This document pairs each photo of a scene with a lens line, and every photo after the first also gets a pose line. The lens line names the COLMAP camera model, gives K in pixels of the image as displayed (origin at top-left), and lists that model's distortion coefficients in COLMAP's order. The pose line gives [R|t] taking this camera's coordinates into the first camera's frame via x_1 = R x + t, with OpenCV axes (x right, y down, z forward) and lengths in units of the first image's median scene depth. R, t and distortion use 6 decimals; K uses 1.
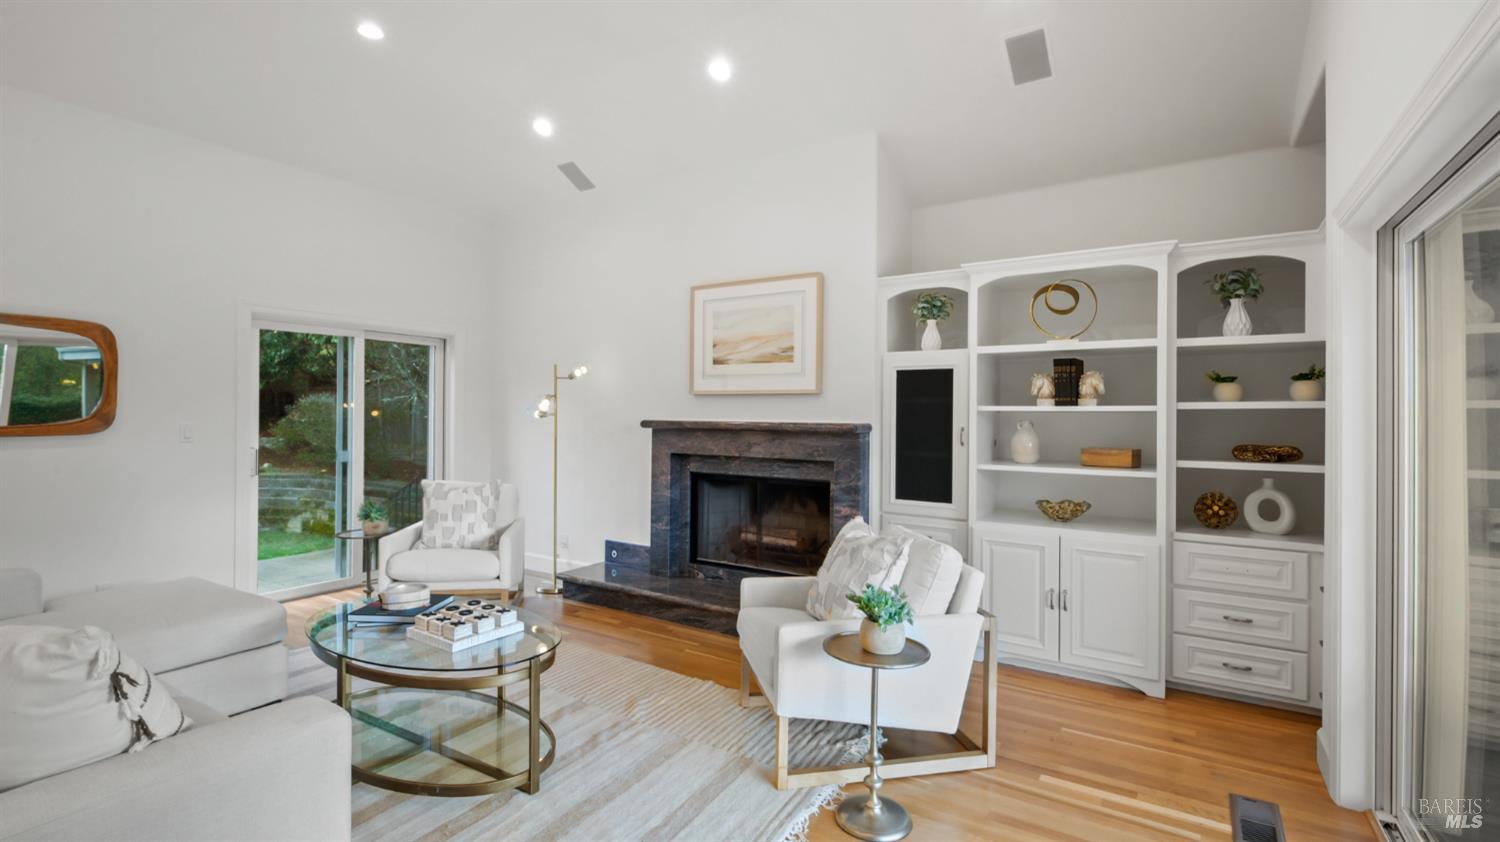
lens RADIAL K [[680.5, 0, 743.9], [0, 680.5, 412.4], [0, 0, 1]] dist [0.005427, -0.004174]
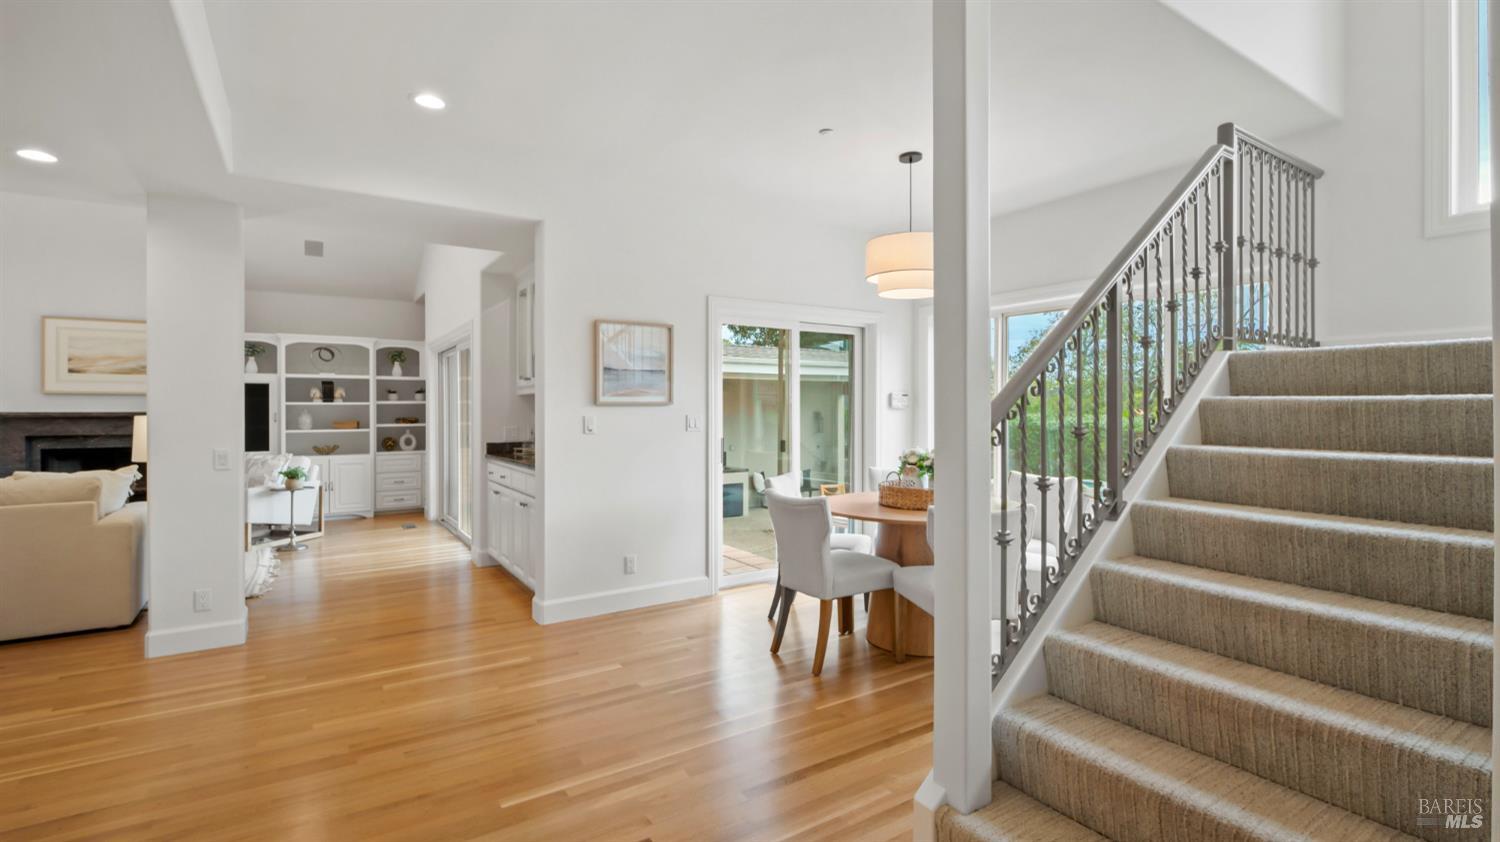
lens RADIAL K [[680.5, 0, 748.0], [0, 680.5, 409.6], [0, 0, 1]] dist [0.005427, -0.004174]
pose [[0.402720, -0.004121, 0.915314, -1.032709], [0.008306, 0.999965, 0.000847, 0.024001], [-0.915285, 0.007262, 0.402741, -1.177899]]
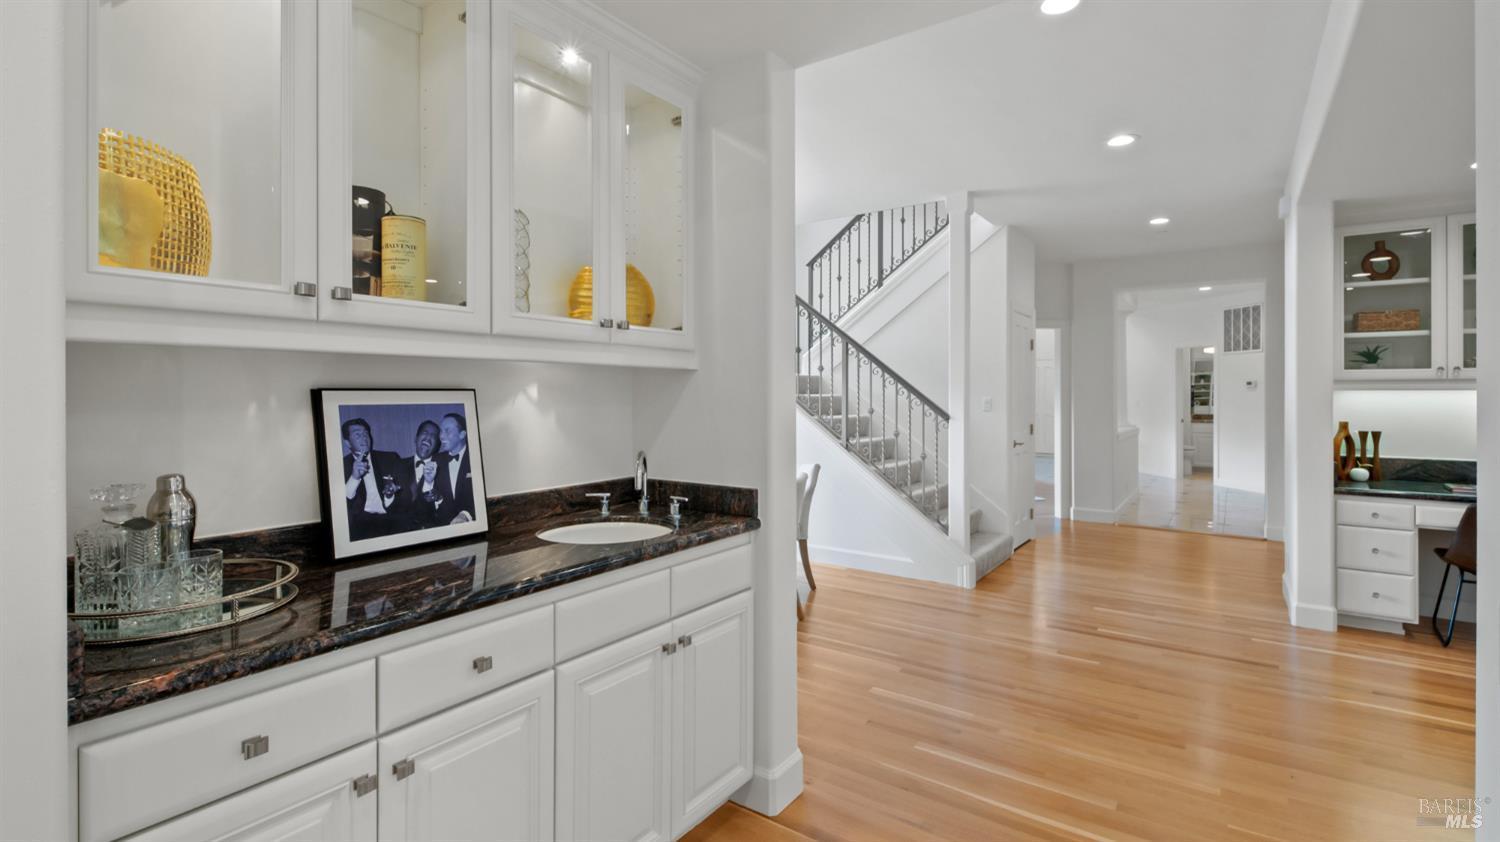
lens RADIAL K [[680.5, 0, 744.7], [0, 680.5, 394.7], [0, 0, 1]] dist [0.005427, -0.004174]
pose [[-0.999149, -0.006259, 0.040769, -0.098021], [-0.005997, 0.999961, 0.006540, 0.007357], [-0.040809, 0.006290, -0.999147, 0.247790]]
